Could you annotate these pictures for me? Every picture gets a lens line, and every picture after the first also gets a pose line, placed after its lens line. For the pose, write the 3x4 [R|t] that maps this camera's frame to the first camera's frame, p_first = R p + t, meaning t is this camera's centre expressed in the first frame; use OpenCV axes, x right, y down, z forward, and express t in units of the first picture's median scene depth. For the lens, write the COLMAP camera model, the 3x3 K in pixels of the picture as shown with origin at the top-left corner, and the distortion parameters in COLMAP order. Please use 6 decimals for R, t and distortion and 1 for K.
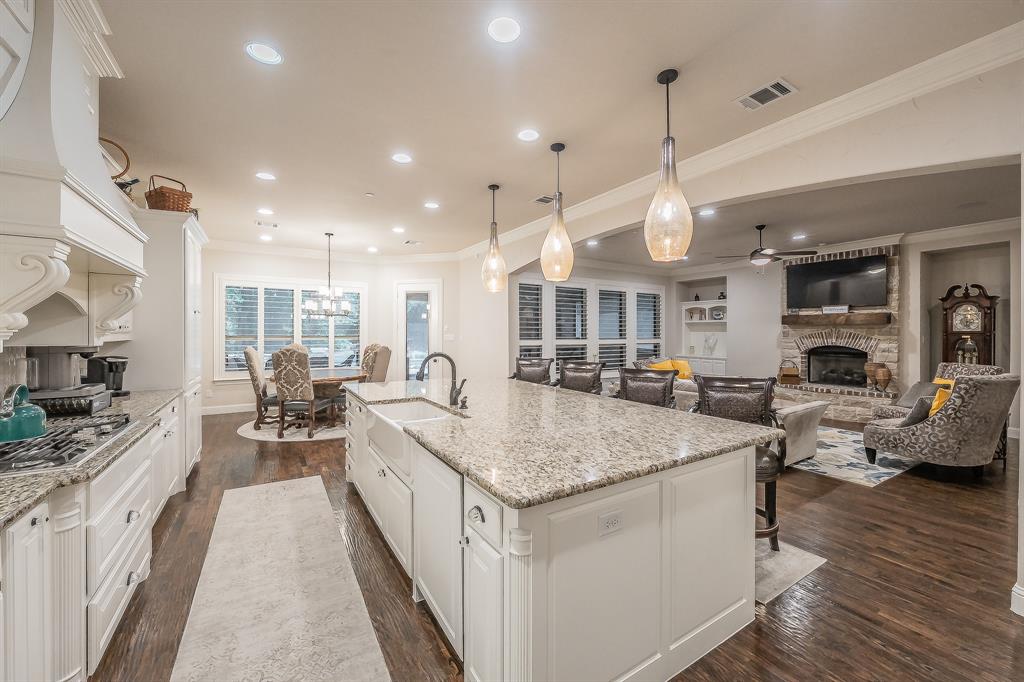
lens RADIAL K [[387.9, 0, 508.5], [0, 387.9, 334.8], [0, 0, 1]] dist [0.000966, 0.000137]
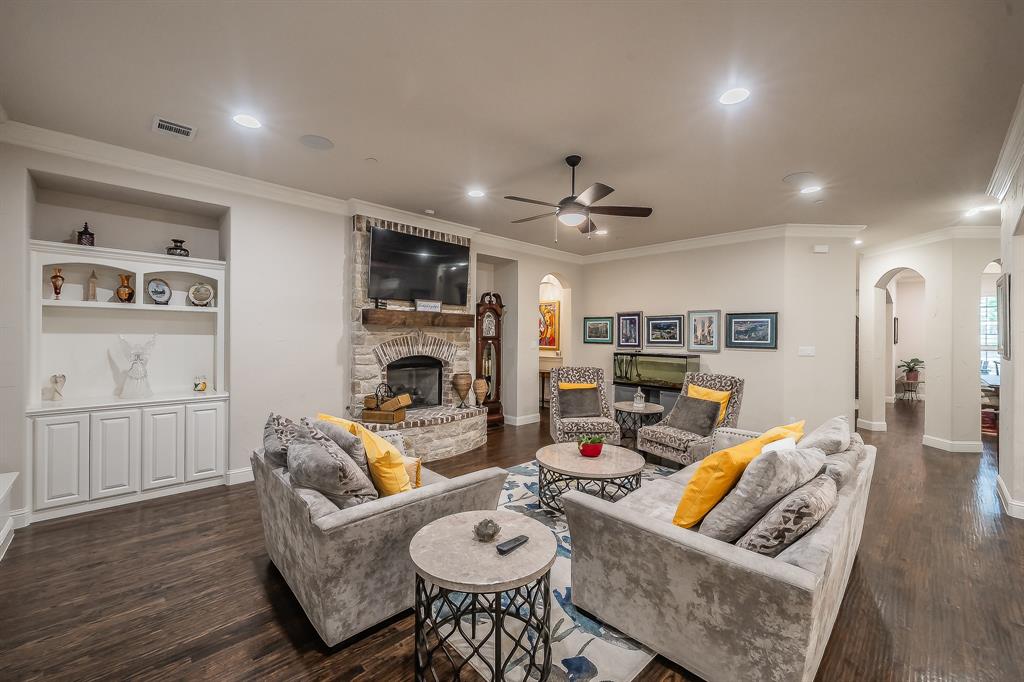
lens RADIAL K [[403.1, 0, 512.0], [0, 403.1, 341.0], [0, 0, 1]] dist [0.000755, 0.000097]
pose [[-0.216821, -0.015424, 0.976090, 0.066893], [-0.003614, 0.999881, 0.014997, -0.011437], [-0.976205, -0.000276, -0.216851, 1.031409]]
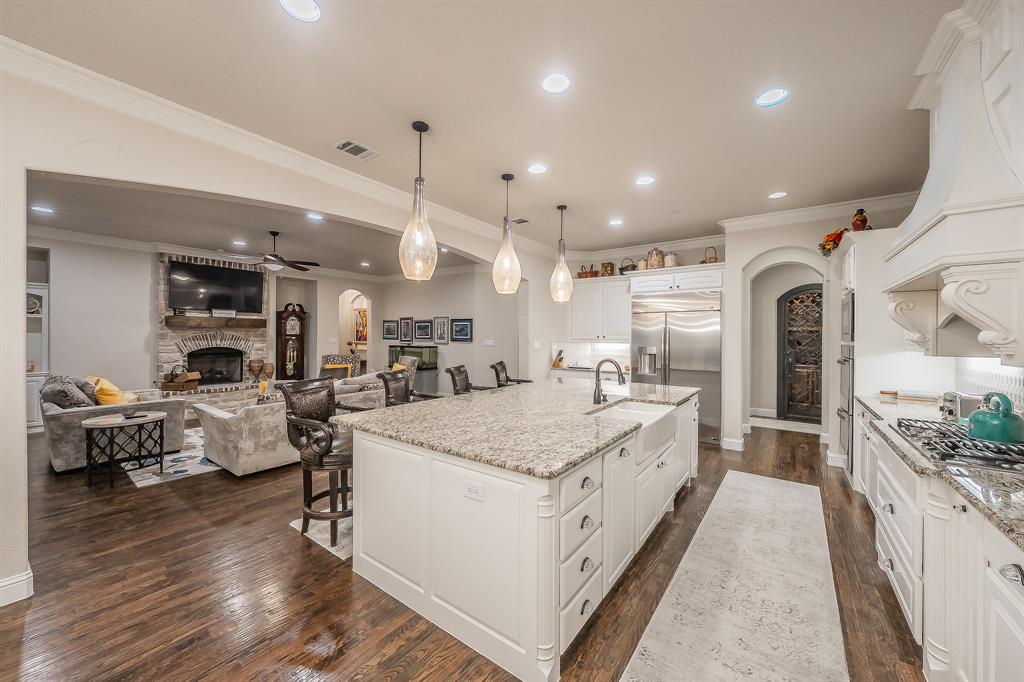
lens RADIAL K [[372.5, 0, 511.5], [0, 372.5, 337.4], [0, 0, 1]] dist [-0.000552, -0.000050]
pose [[-0.379190, -0.007514, 0.925288, -0.426982], [-0.001573, 0.999971, 0.007476, -0.007539], [-0.925317, 0.001380, -0.379191, 0.666285]]
